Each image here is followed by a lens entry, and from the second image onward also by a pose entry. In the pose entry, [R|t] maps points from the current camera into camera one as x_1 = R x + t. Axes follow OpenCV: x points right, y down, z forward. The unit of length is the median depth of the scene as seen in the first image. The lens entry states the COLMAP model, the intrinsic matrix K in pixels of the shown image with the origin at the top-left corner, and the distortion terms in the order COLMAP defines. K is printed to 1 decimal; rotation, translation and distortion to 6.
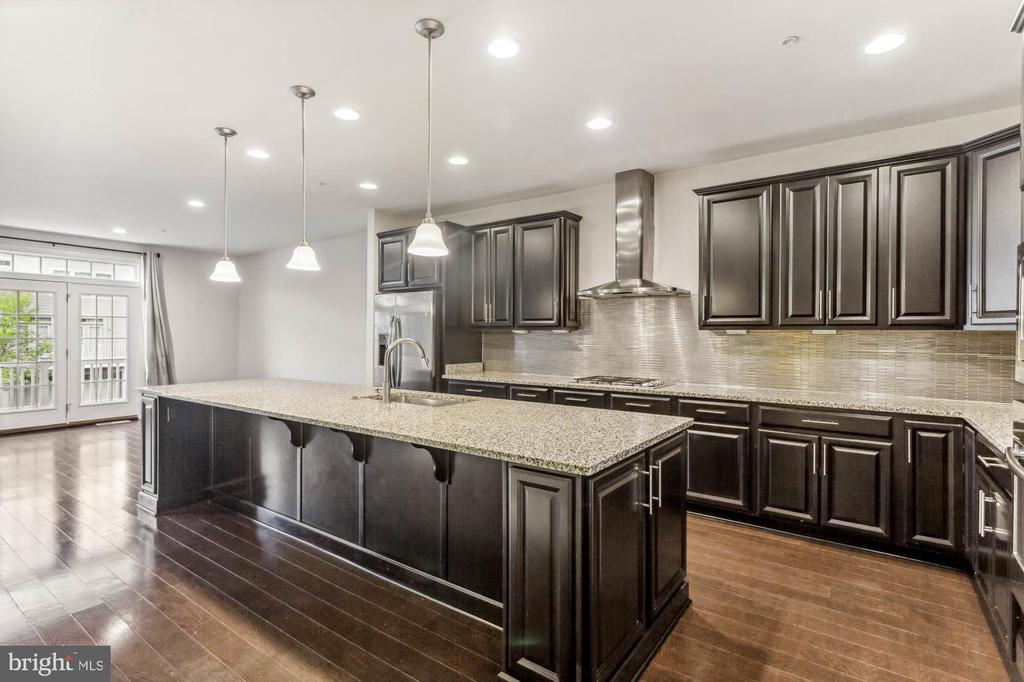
lens RADIAL K [[496.3, 0, 508.6], [0, 496.3, 333.6], [0, 0, 1]] dist [0.003628, 0.000895]
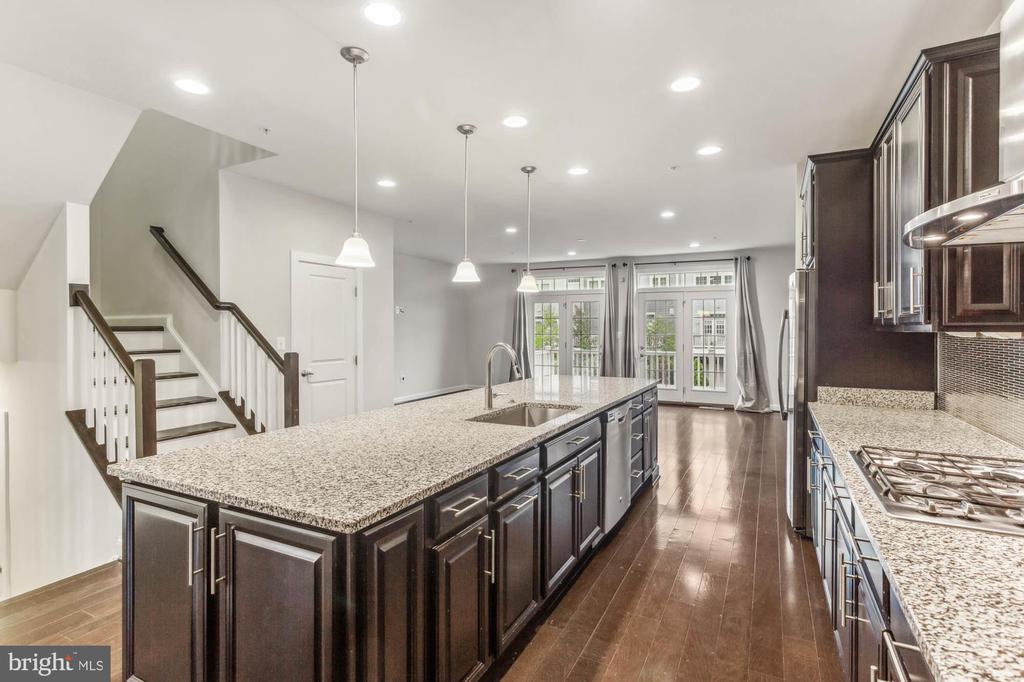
lens RADIAL K [[498.1, 0, 515.4], [0, 498.1, 318.7], [0, 0, 1]] dist [0.000794, 0.000027]
pose [[0.158435, -0.021422, -0.987137, 0.377835], [0.001279, 0.999768, -0.021491, -0.007902], [0.987369, 0.002142, 0.158426, 0.468675]]
